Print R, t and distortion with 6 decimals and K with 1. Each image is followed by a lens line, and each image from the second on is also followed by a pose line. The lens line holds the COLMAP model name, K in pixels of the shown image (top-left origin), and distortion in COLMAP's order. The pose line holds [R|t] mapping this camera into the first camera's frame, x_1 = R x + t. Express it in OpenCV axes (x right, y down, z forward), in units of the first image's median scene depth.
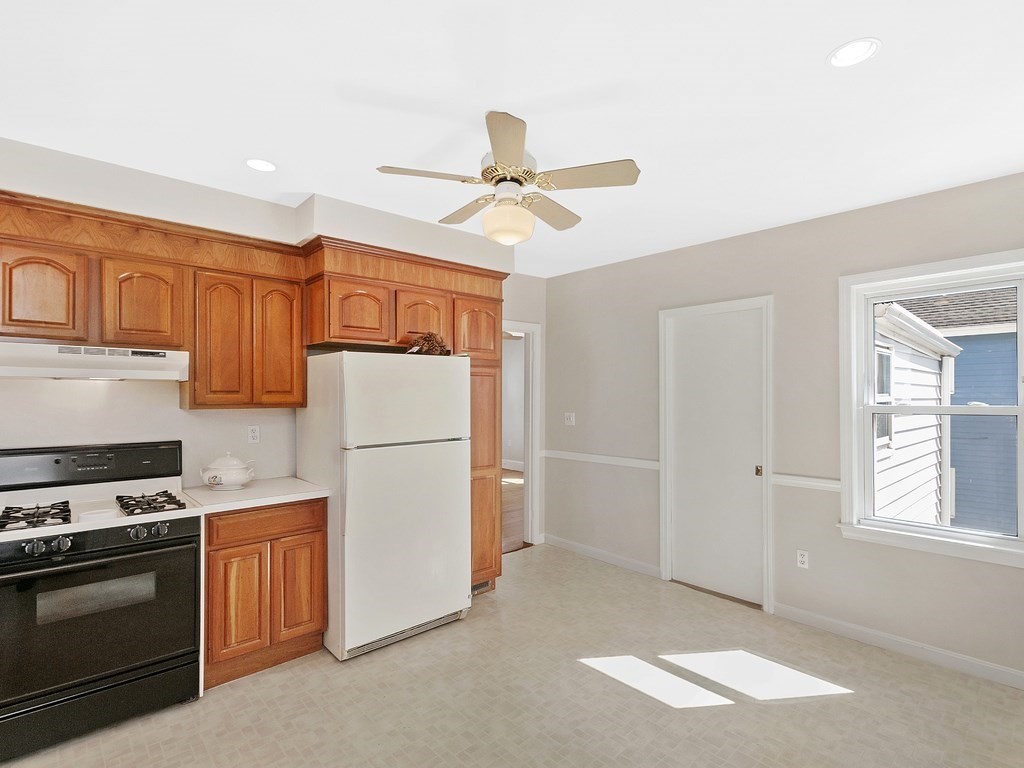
lens RADIAL K [[512.9, 0, 506.3], [0, 512.9, 388.7], [0, 0, 1]] dist [0.001051, 0.001127]
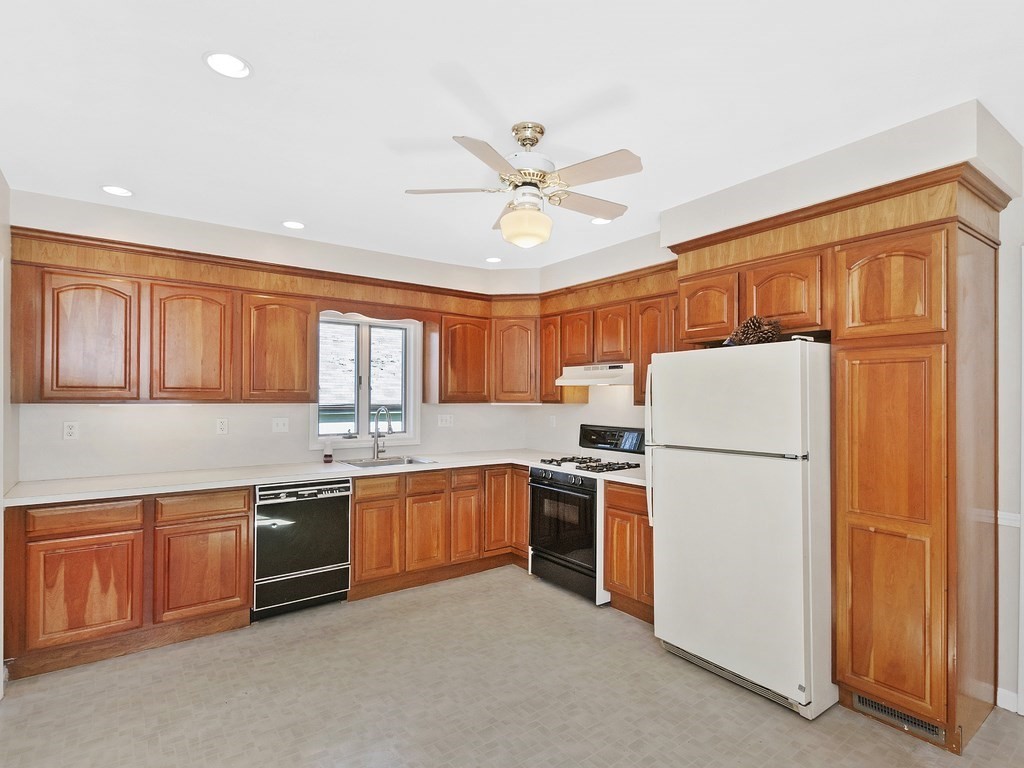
lens RADIAL K [[512.9, 0, 504.9], [0, 512.9, 390.3], [0, 0, 1]] dist [0.001051, 0.001127]
pose [[-0.099361, -0.007754, -0.995021, 0.727795], [0.011145, 0.999898, -0.008905, 0.007689], [0.994989, -0.011974, -0.099265, 0.752967]]
